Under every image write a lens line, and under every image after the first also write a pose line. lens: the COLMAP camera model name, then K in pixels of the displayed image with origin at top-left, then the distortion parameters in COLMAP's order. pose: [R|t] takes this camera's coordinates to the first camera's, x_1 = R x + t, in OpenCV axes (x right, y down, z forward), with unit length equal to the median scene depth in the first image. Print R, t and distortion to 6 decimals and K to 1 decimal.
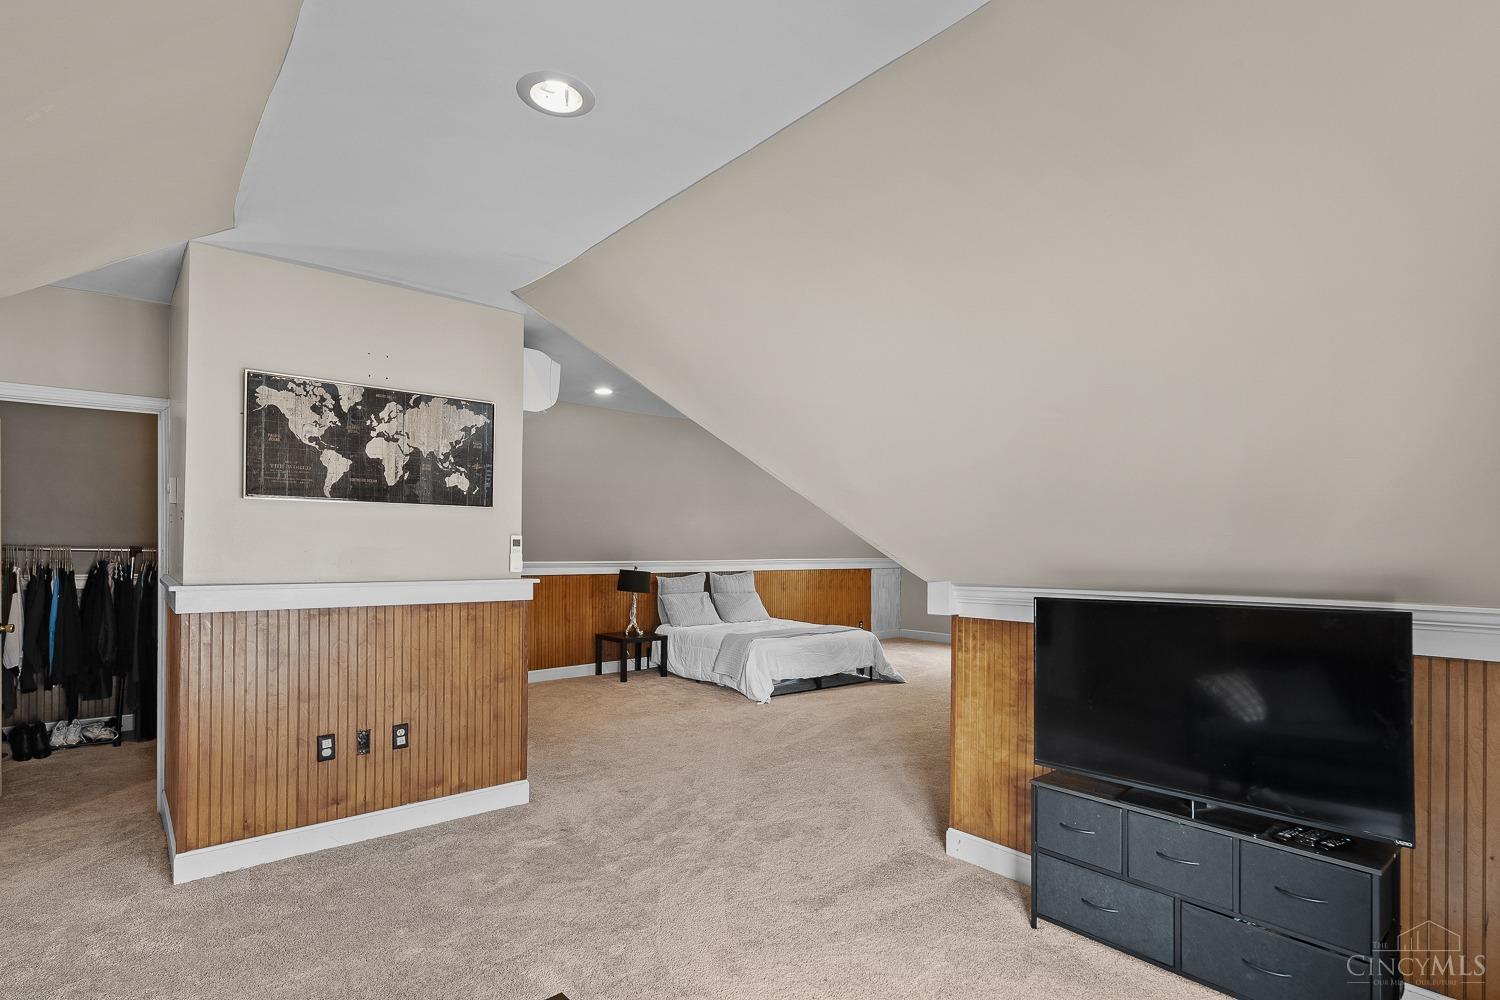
lens RADIAL K [[740.8, 0, 760.3], [0, 740.8, 547.7], [0, 0, 1]] dist [0.000303, 0.000602]
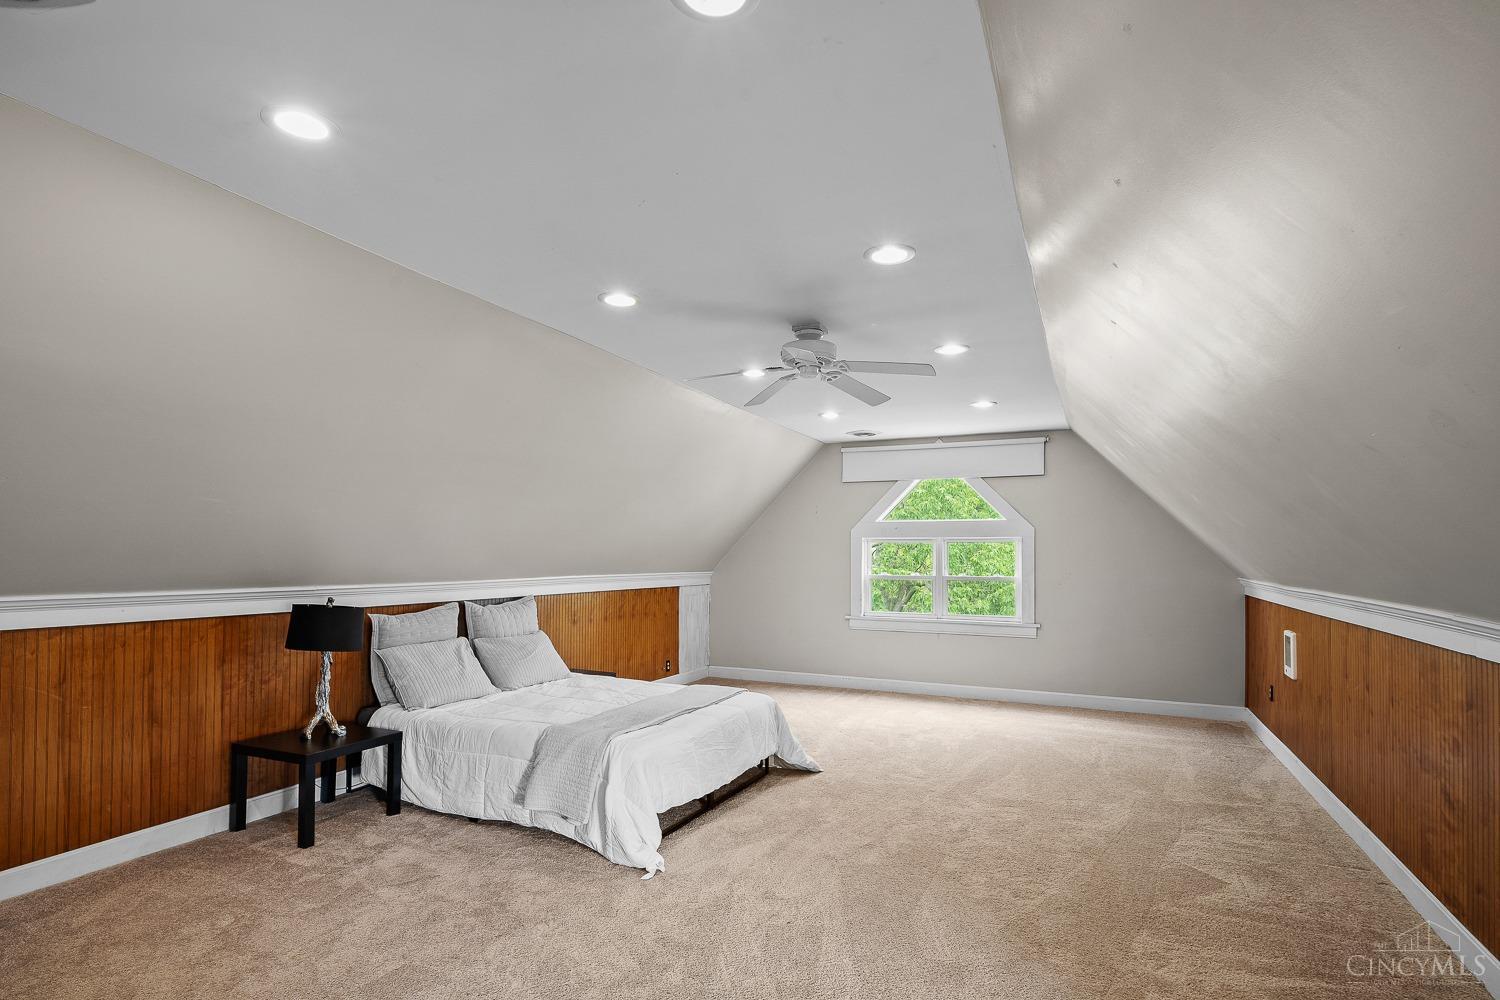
lens RADIAL K [[740.8, 0, 760.3], [0, 740.8, 547.7], [0, 0, 1]] dist [0.000303, 0.000602]
pose [[0.905378, 0.004717, 0.424580, -0.255645], [-0.000262, 0.999944, -0.010550, -0.006088], [-0.424606, 0.009440, 0.905329, 0.929223]]
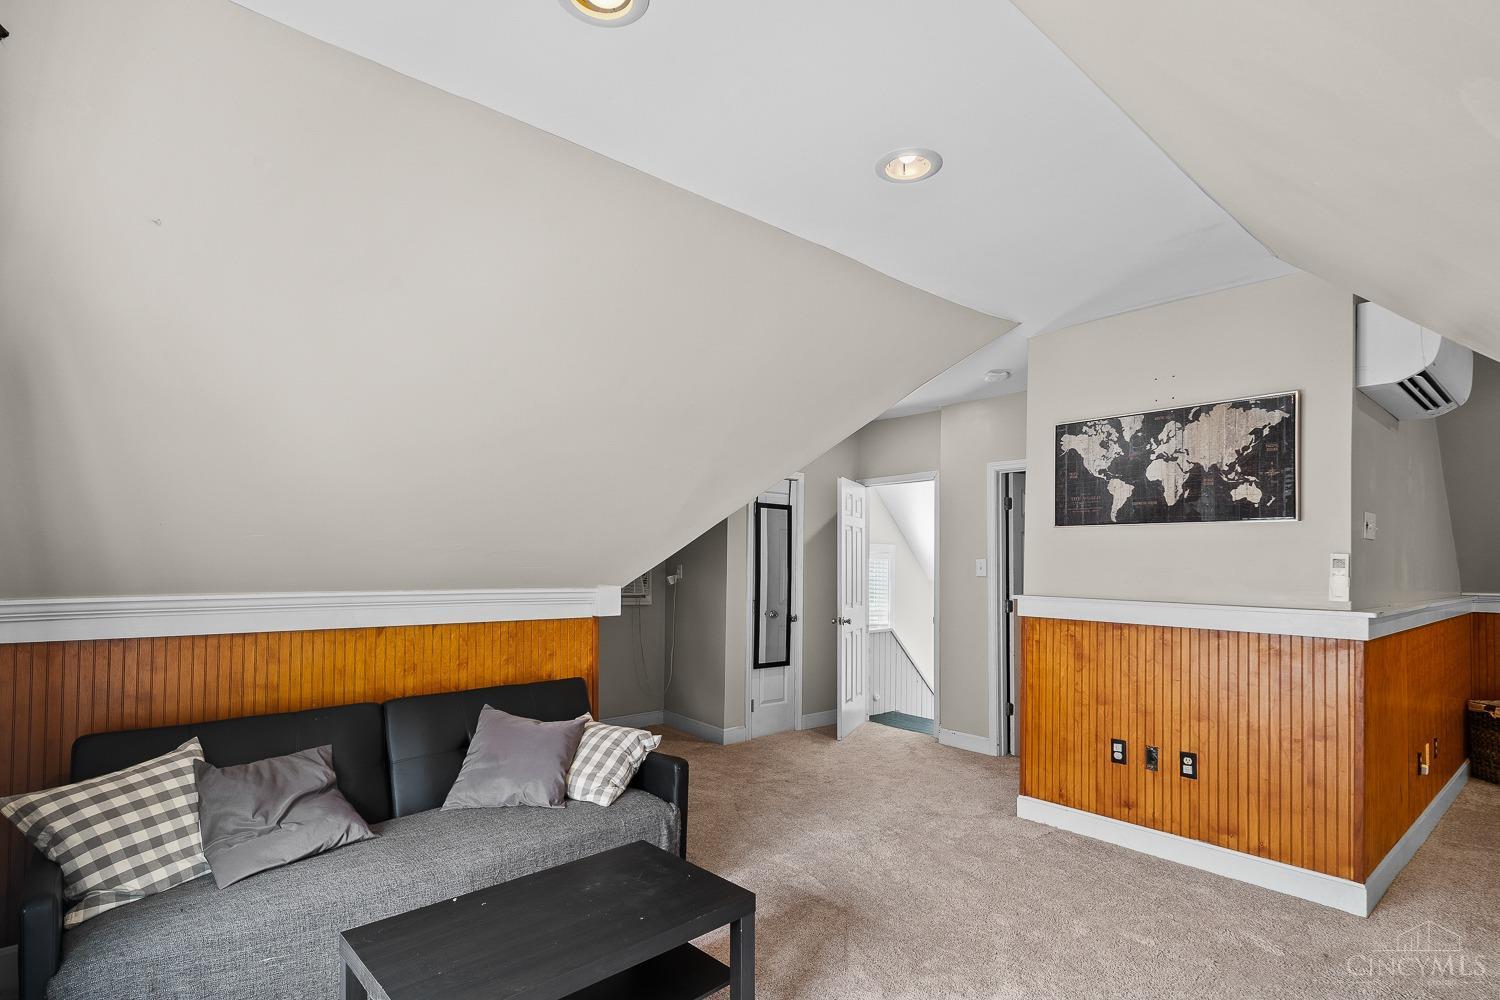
lens RADIAL K [[740.8, 0, 760.3], [0, 740.8, 547.7], [0, 0, 1]] dist [0.000303, 0.000602]
pose [[0.001654, -0.027288, -0.999626, 0.458206], [-0.012342, 0.999551, -0.027306, 0.006021], [0.999922, 0.012382, 0.001316, 0.421039]]
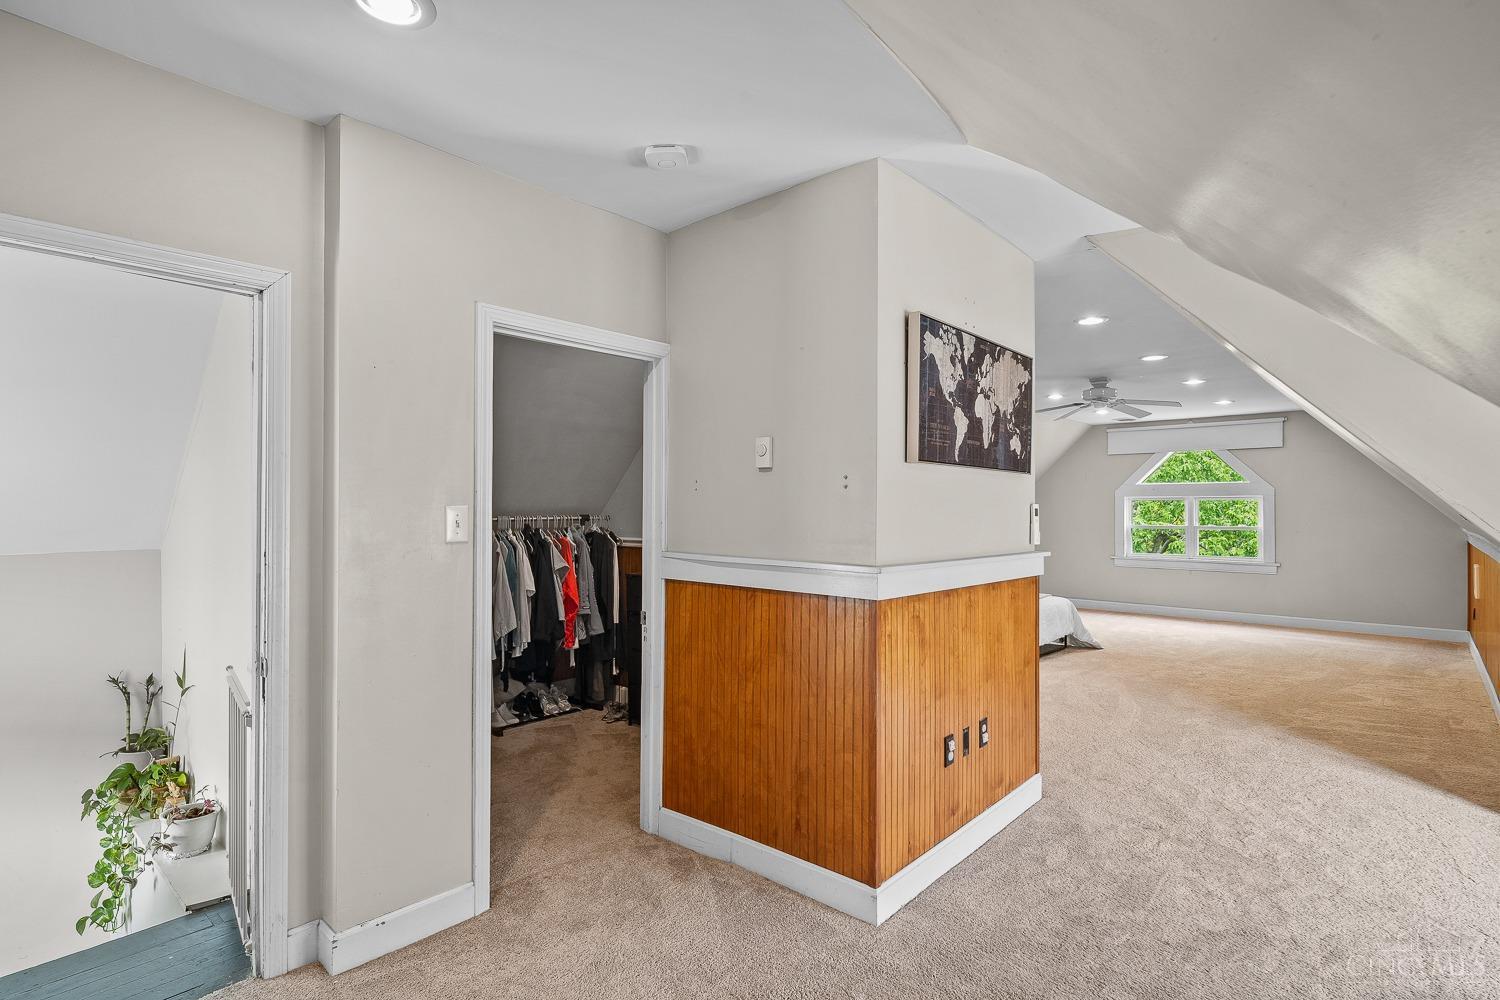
lens RADIAL K [[740.0, 0, 751.5], [0, 740.0, 506.8], [0, 0, 1]] dist [0.000664, 0.000168]
pose [[0.991926, -0.003163, 0.126777, -0.829860], [0.003889, 0.999977, -0.005480, -0.010343], [-0.126757, 0.005929, 0.991916, 0.151936]]
